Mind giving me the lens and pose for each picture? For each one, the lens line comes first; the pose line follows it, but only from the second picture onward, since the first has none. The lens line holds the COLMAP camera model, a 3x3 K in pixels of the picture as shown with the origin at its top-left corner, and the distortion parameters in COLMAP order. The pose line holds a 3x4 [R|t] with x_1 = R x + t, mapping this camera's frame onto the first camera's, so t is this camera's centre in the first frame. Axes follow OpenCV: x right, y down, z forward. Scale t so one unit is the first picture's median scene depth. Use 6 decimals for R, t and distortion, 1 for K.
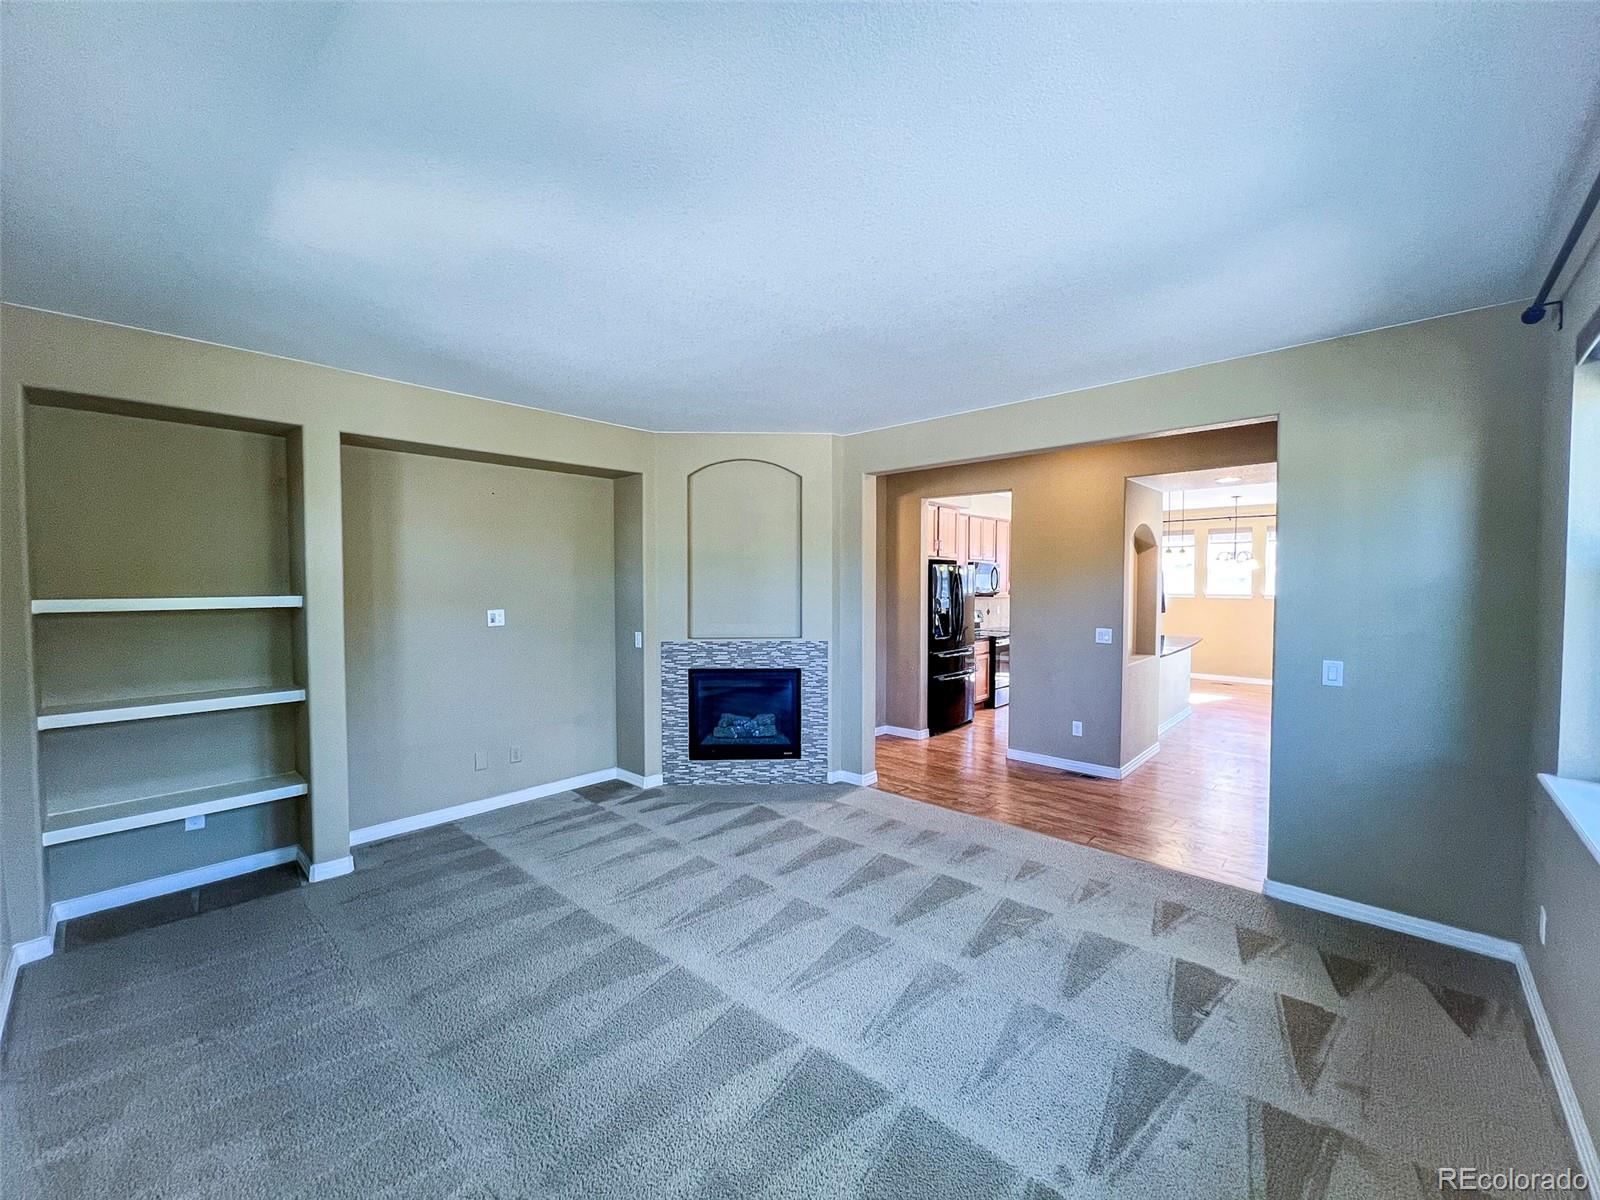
lens RADIAL K [[637.8, 0, 802.2], [0, 637.8, 601.9], [0, 0, 1]] dist [0.001524, -0.000313]
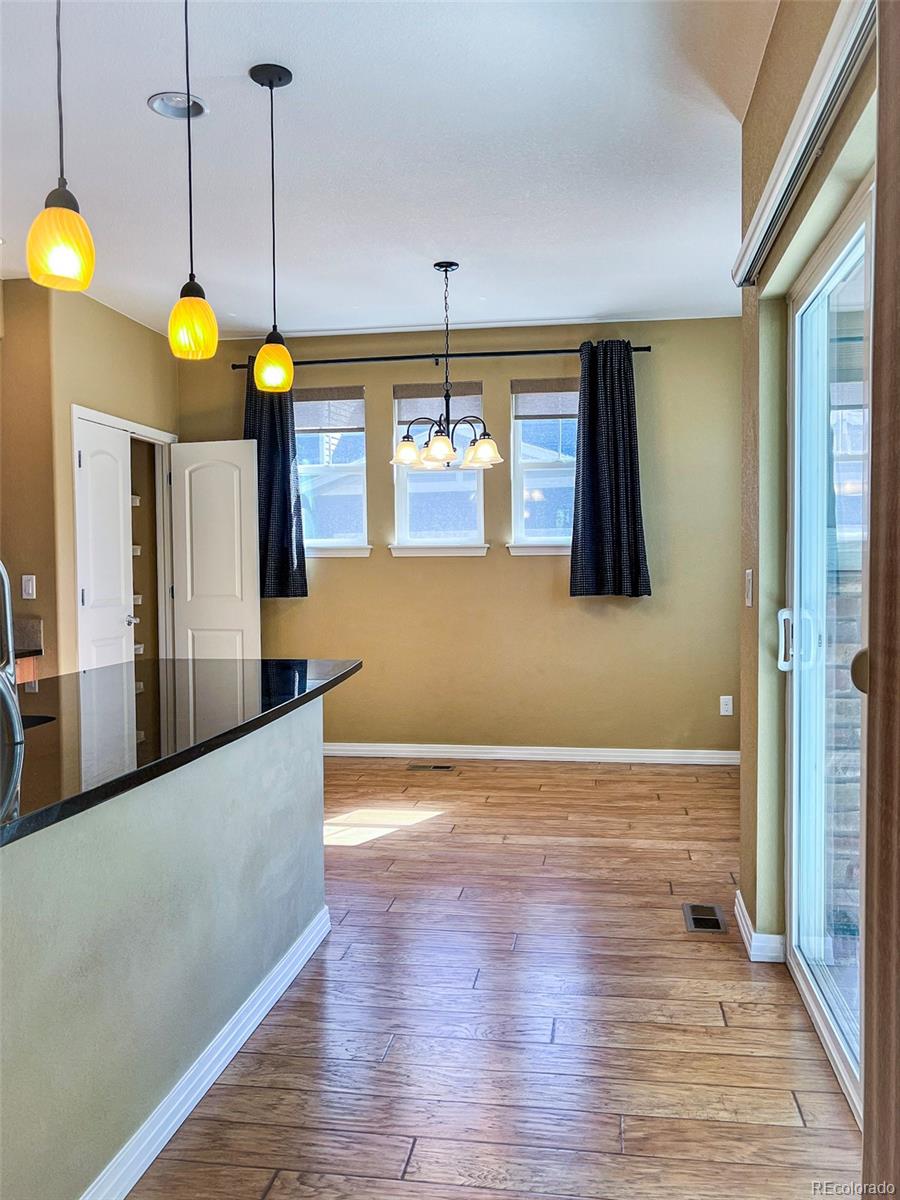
lens RADIAL K [[1008.3, 0, 450.4], [0, 1008.3, 606.0], [0, 0, 1]] dist [0.006432, 0.001685]
pose [[0.831266, -0.021092, 0.555474, 0.313365], [0.024843, 0.999691, 0.000781, 0.024682], [-0.555319, 0.013151, 0.831534, 0.456895]]
